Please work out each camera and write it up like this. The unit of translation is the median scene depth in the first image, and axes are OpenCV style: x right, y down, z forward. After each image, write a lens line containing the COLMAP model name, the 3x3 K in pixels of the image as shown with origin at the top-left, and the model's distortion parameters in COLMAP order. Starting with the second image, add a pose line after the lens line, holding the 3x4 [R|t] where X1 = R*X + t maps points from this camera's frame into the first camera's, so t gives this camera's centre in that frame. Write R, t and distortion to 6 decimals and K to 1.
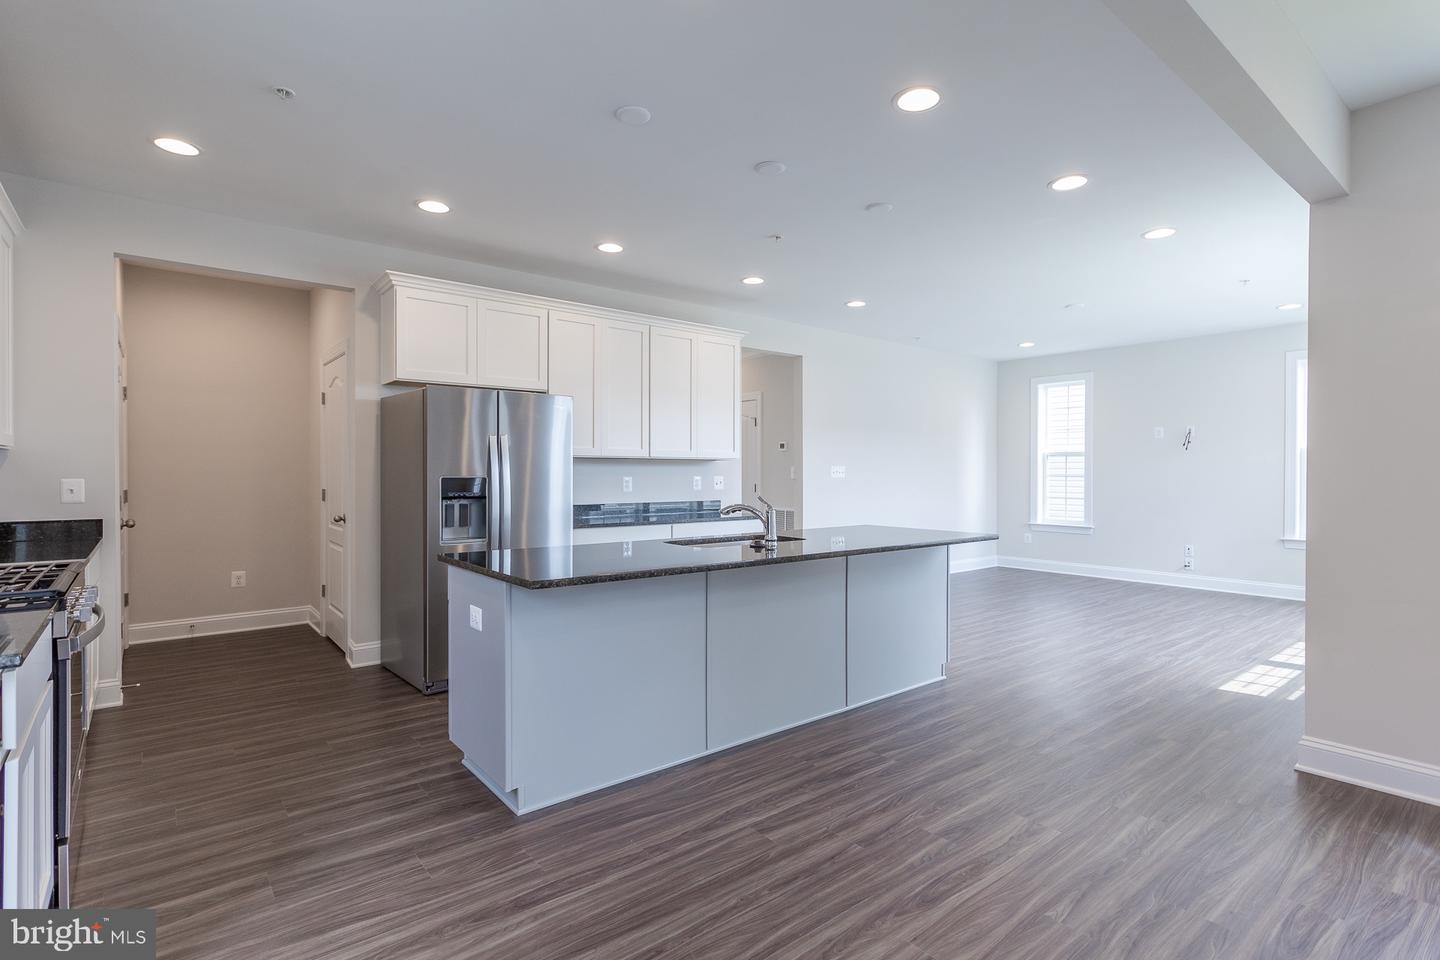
lens RADIAL K [[705.0, 0, 753.3], [0, 705.0, 469.2], [0, 0, 1]] dist [0.001335, 0.000224]
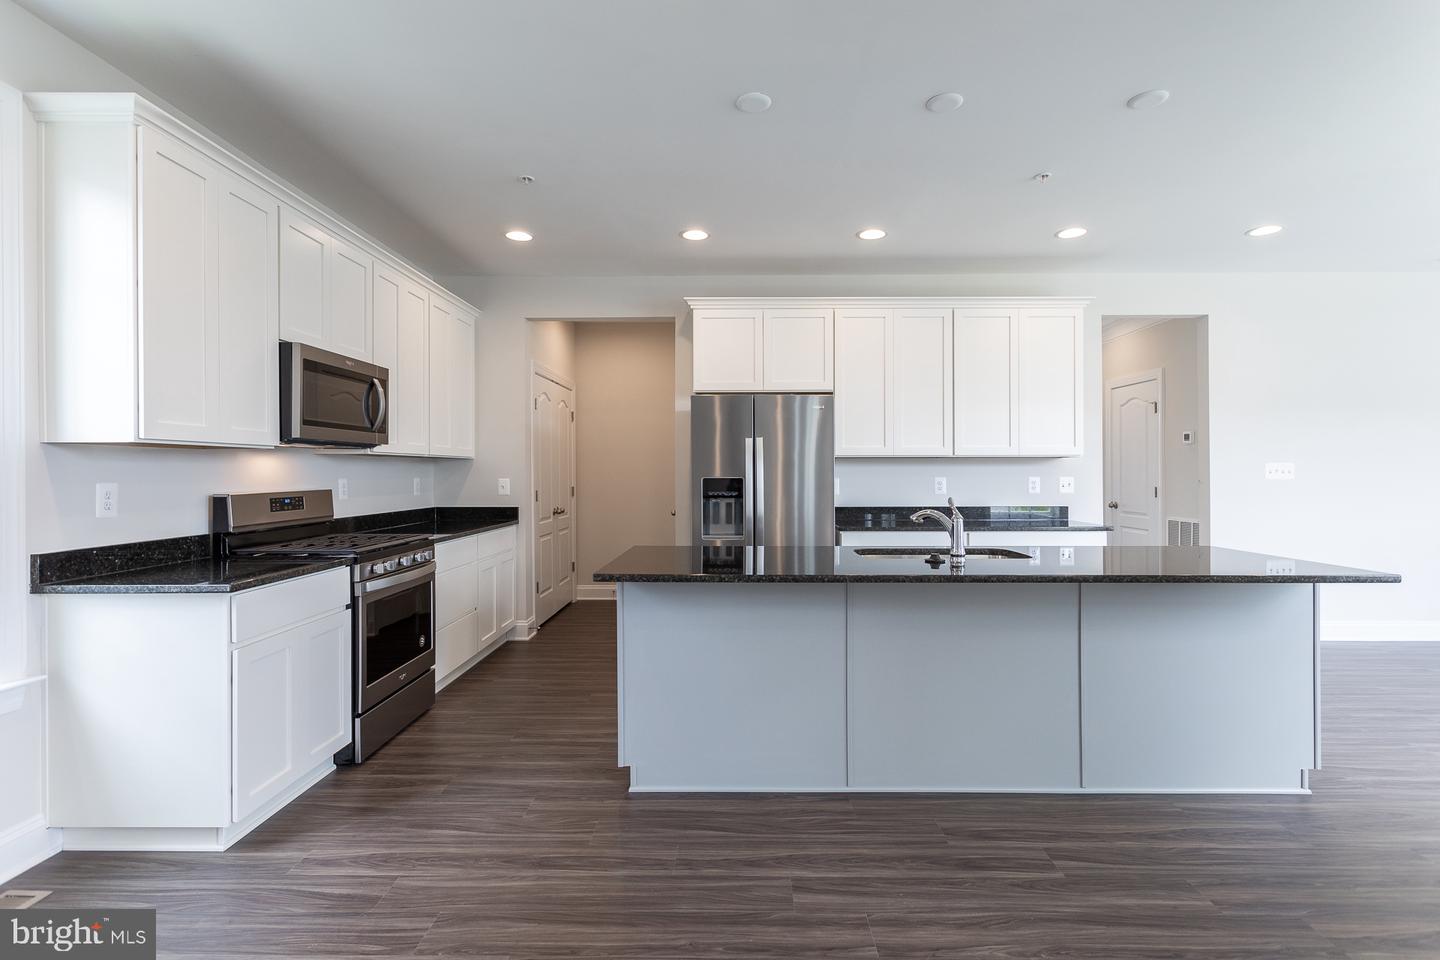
lens RADIAL K [[722.9, 0, 737.9], [0, 722.9, 469.1], [0, 0, 1]] dist [-0.000474, 0.000448]
pose [[0.755438, -0.006533, -0.655188, 0.451131], [0.006254, 0.999977, -0.002761, 0.001591], [0.655191, -0.002012, 0.755461, 0.238288]]
